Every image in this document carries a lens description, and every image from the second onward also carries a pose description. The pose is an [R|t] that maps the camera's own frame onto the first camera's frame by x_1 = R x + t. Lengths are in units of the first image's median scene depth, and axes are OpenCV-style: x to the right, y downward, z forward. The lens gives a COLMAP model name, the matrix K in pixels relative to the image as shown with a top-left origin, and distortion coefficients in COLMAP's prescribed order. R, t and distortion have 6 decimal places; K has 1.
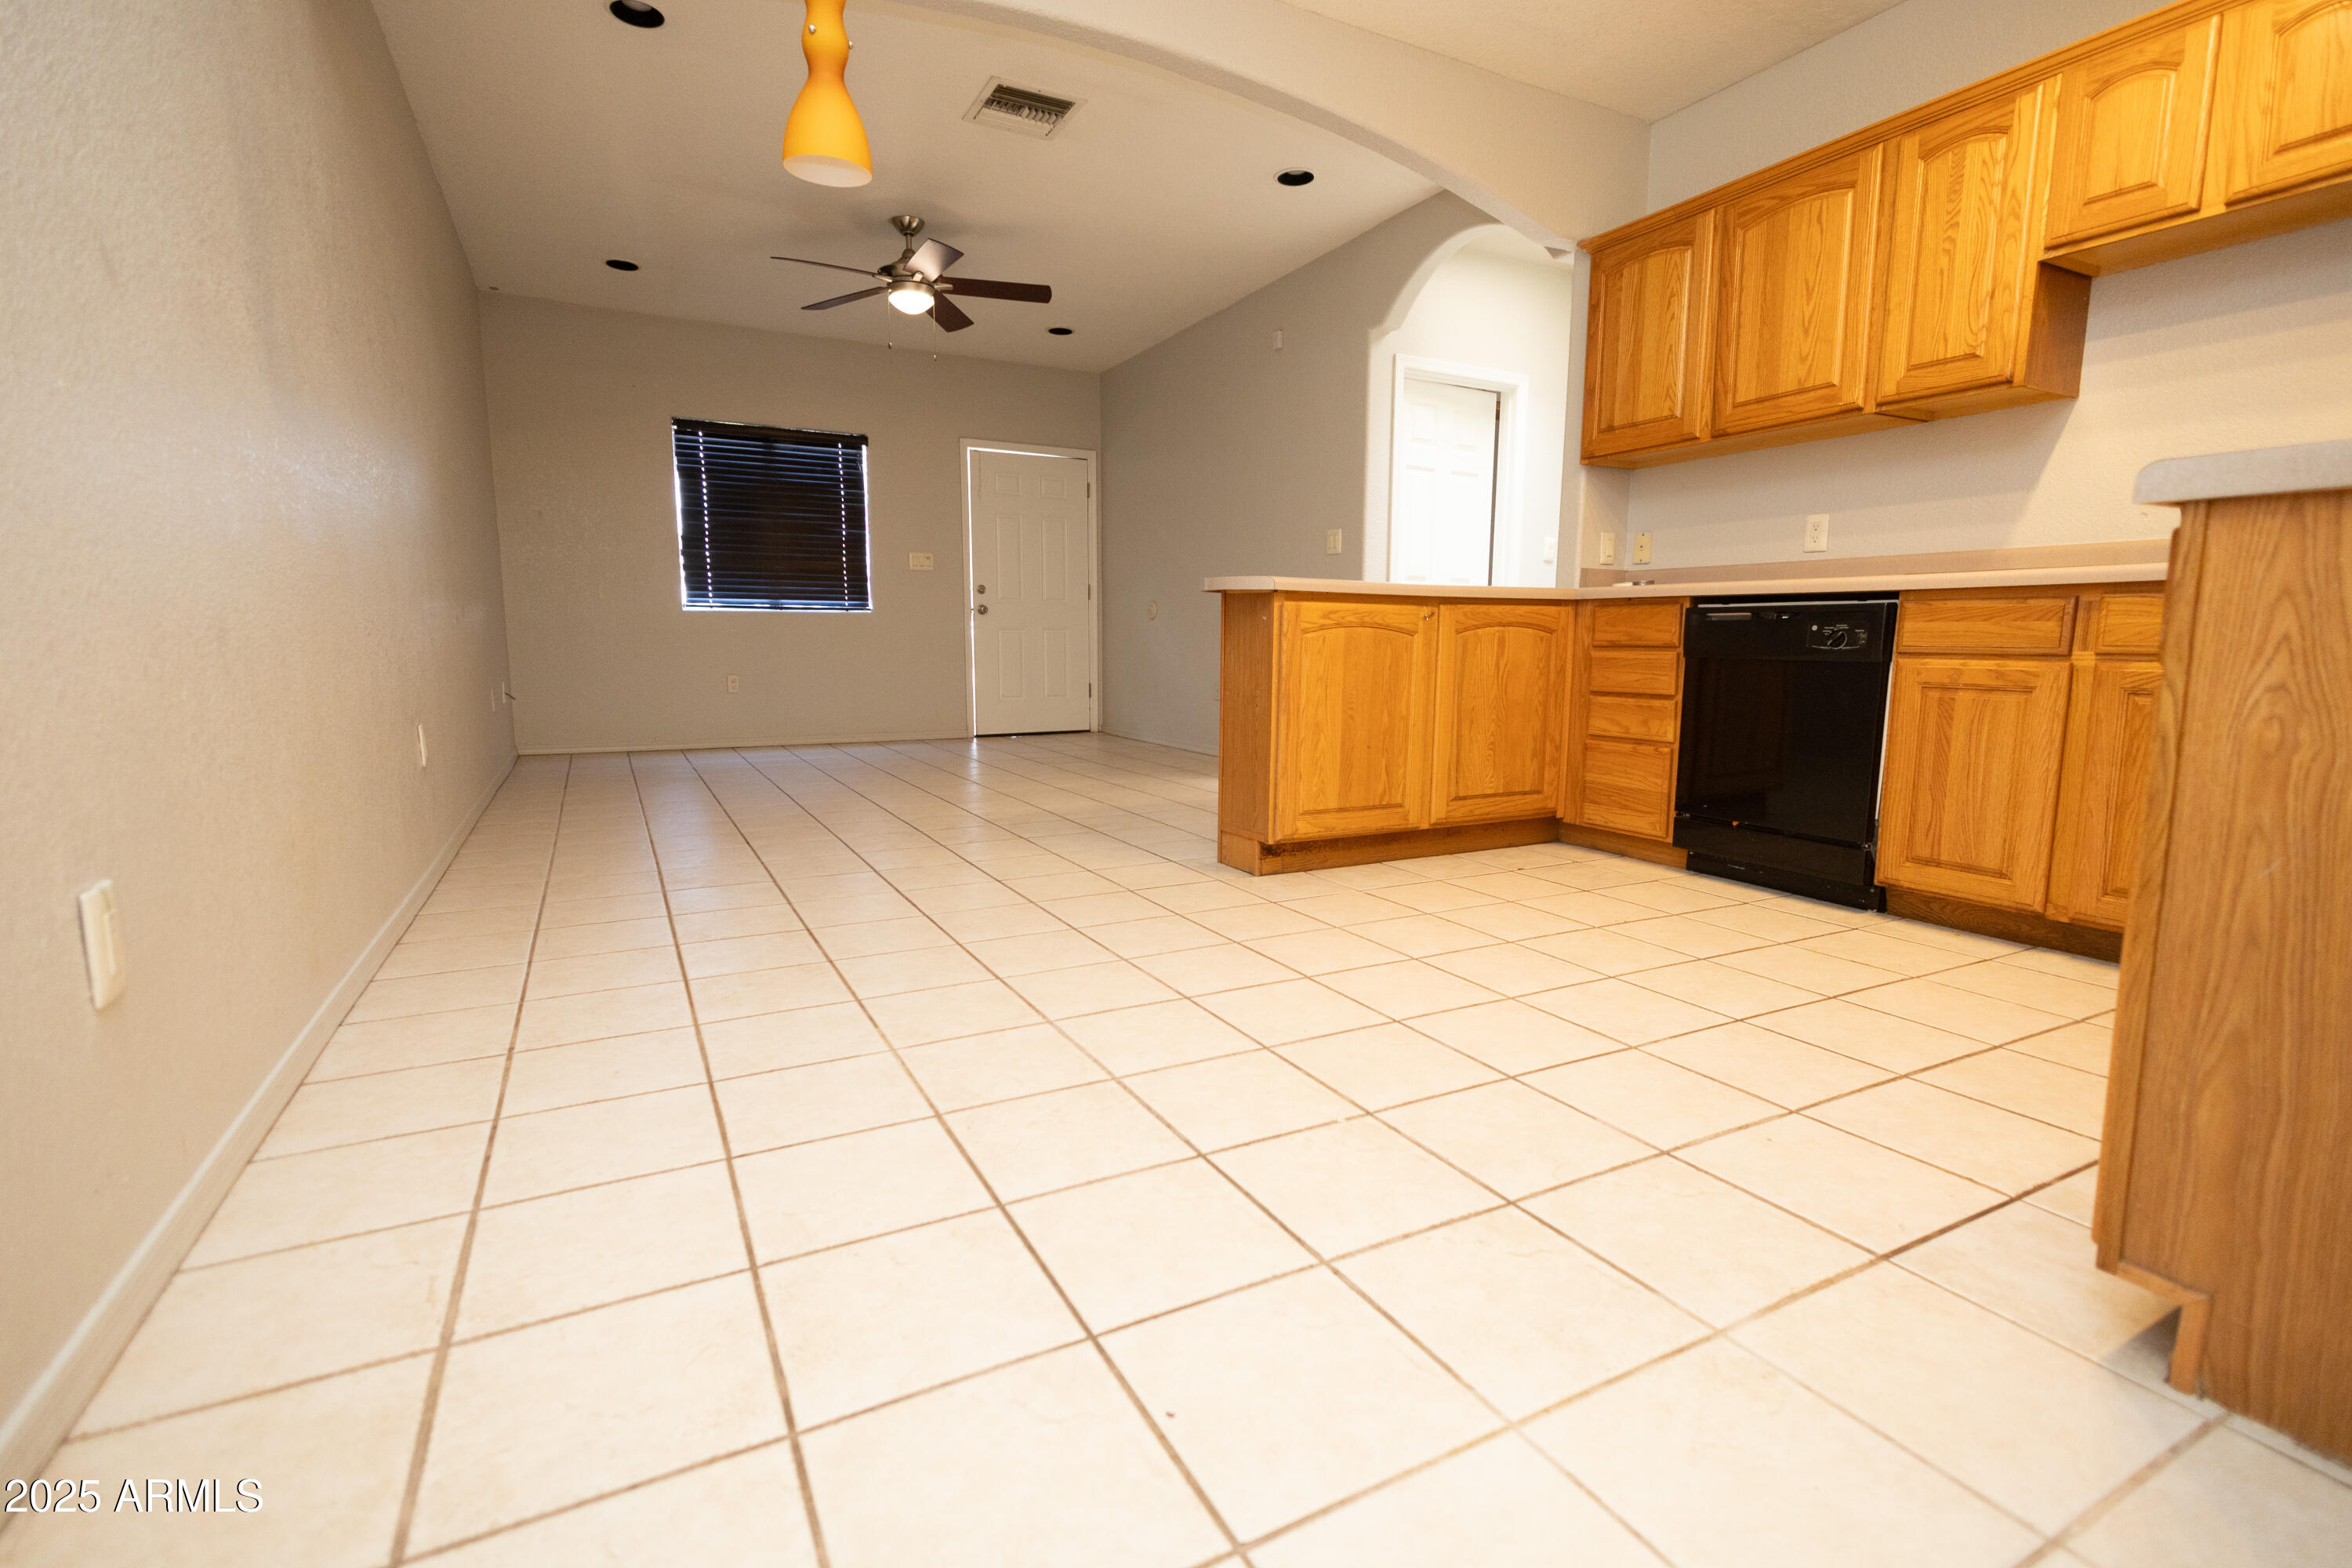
lens RADIAL K [[1085.4, 0, 1176.0], [0, 1085.4, 784.0], [0, 0, 1]] dist [0.000496, -0.000164]
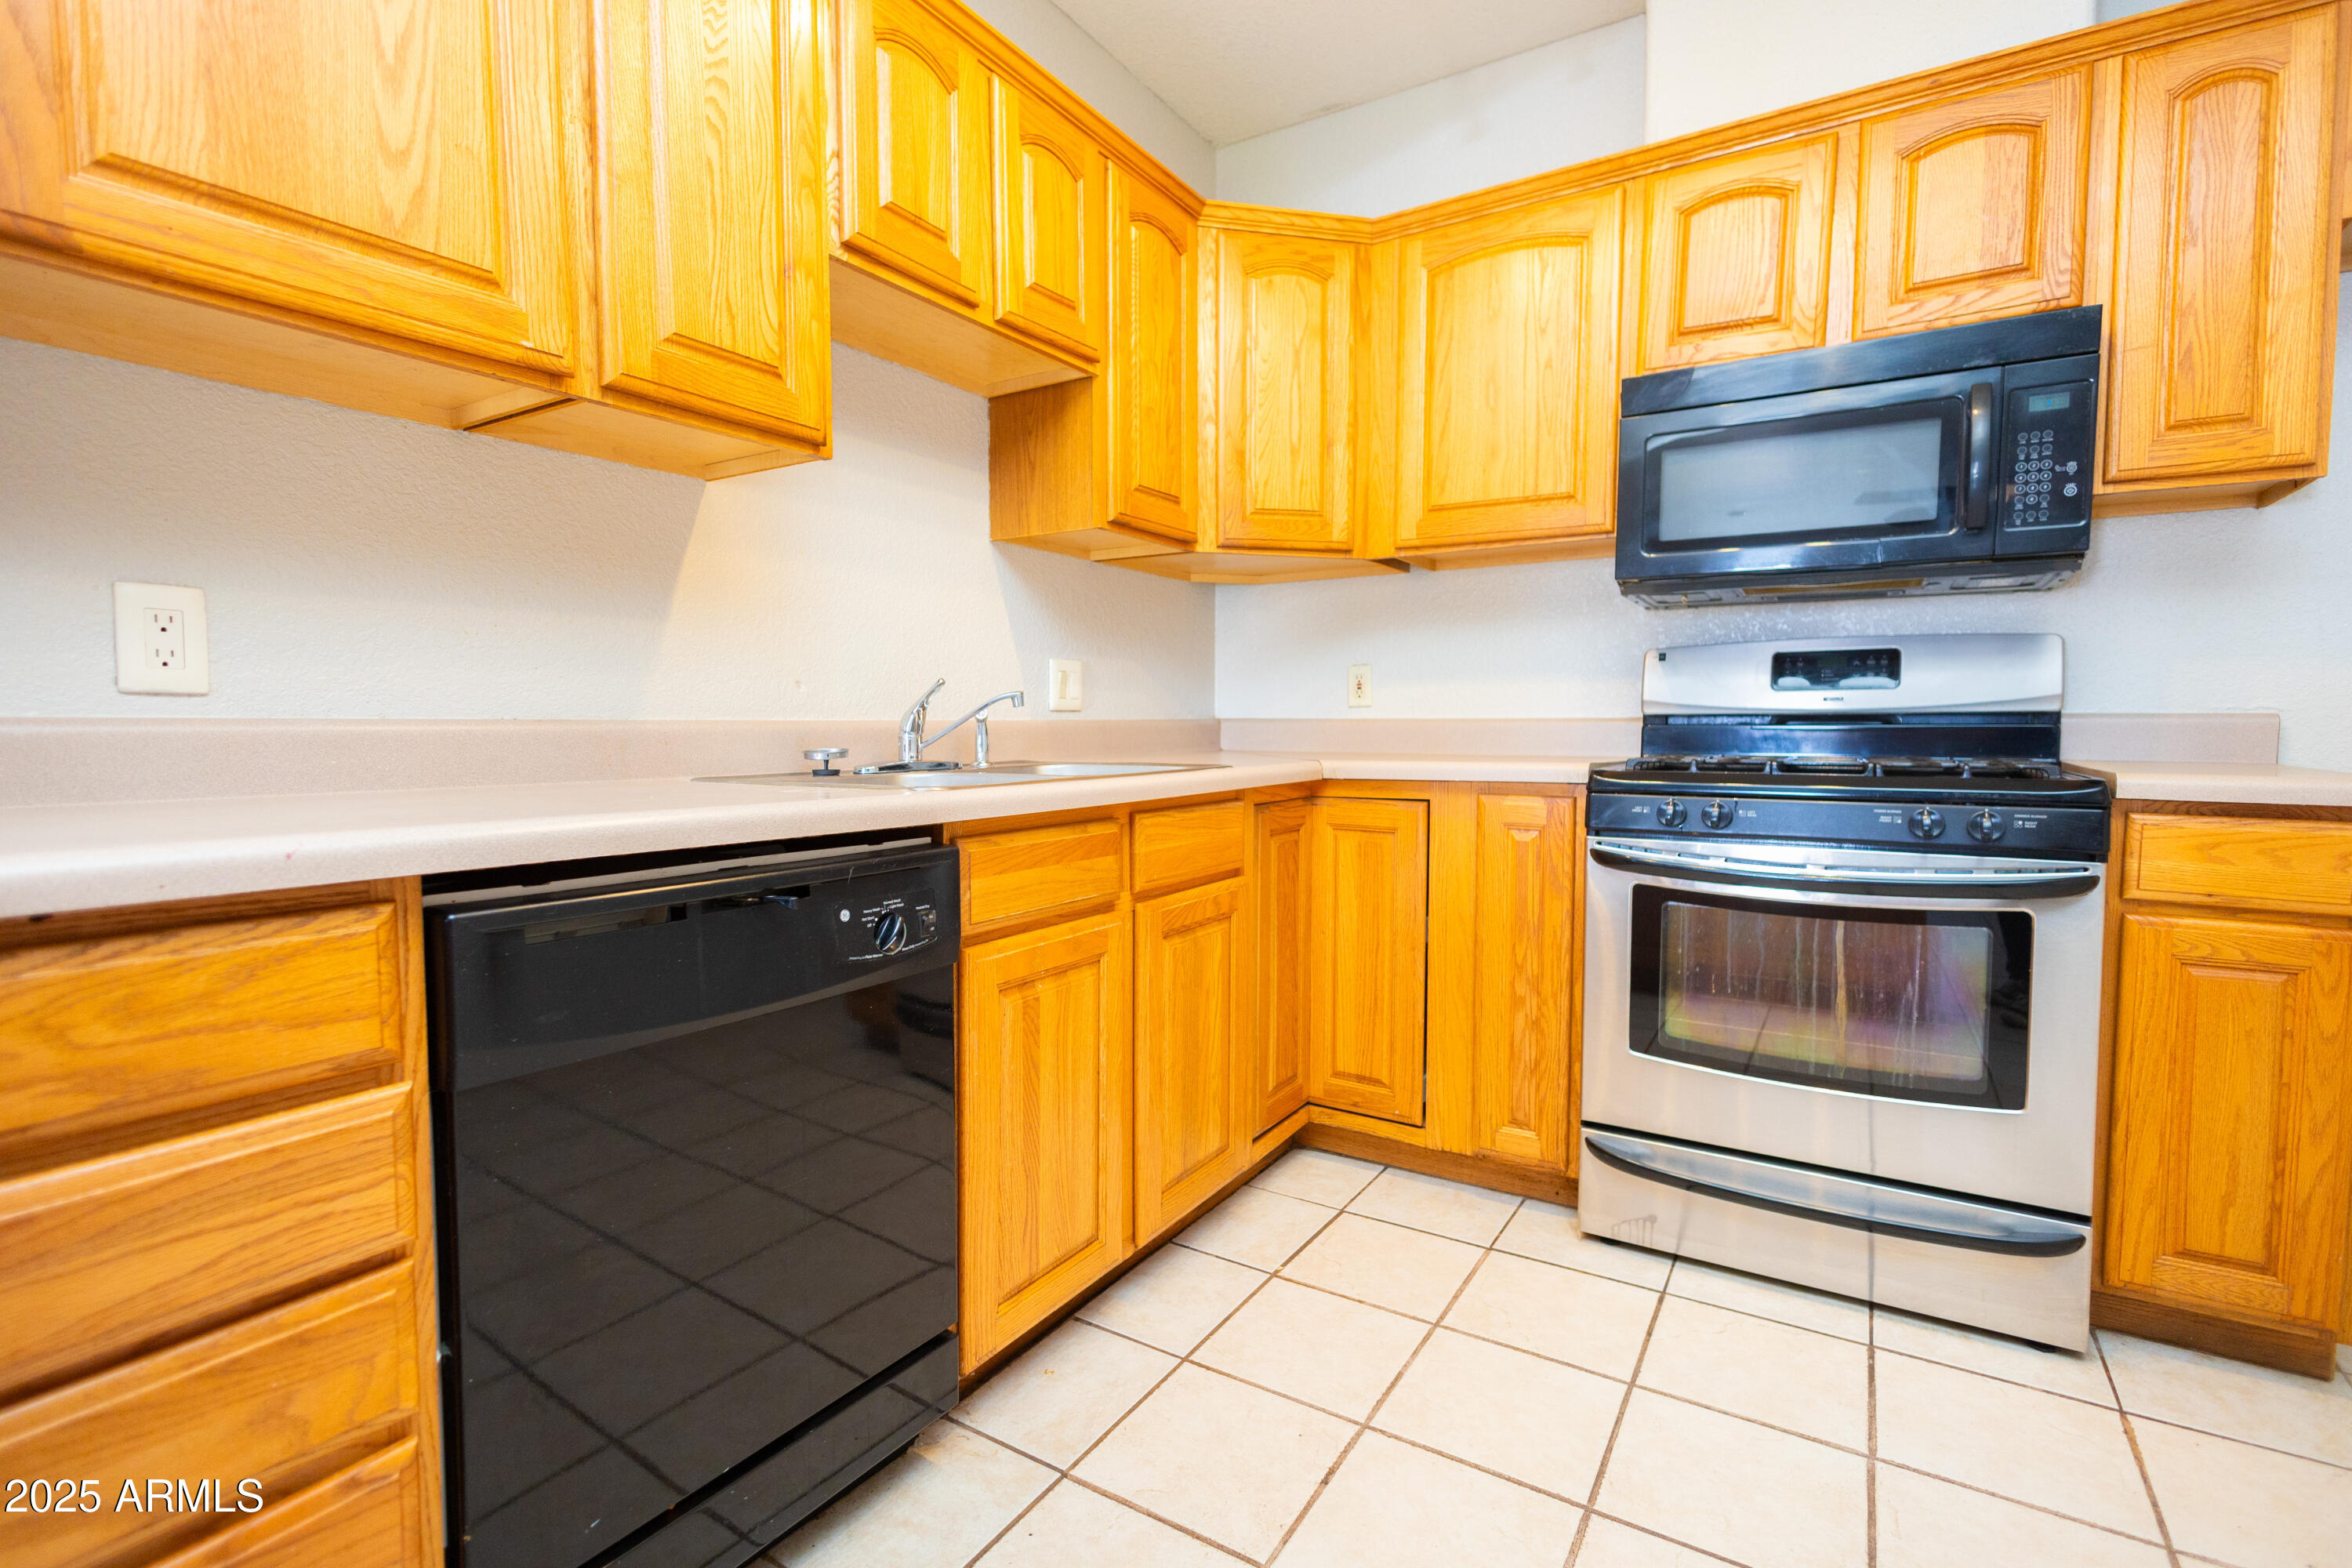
lens RADIAL K [[1085.4, 0, 1176.0], [0, 1085.4, 784.0], [0, 0, 1]] dist [0.000496, -0.000164]
pose [[-0.499412, -0.047111, 0.865083, 0.167974], [0.118214, 0.985476, 0.121912, -0.237126], [-0.858262, 0.163149, -0.486589, 1.119858]]
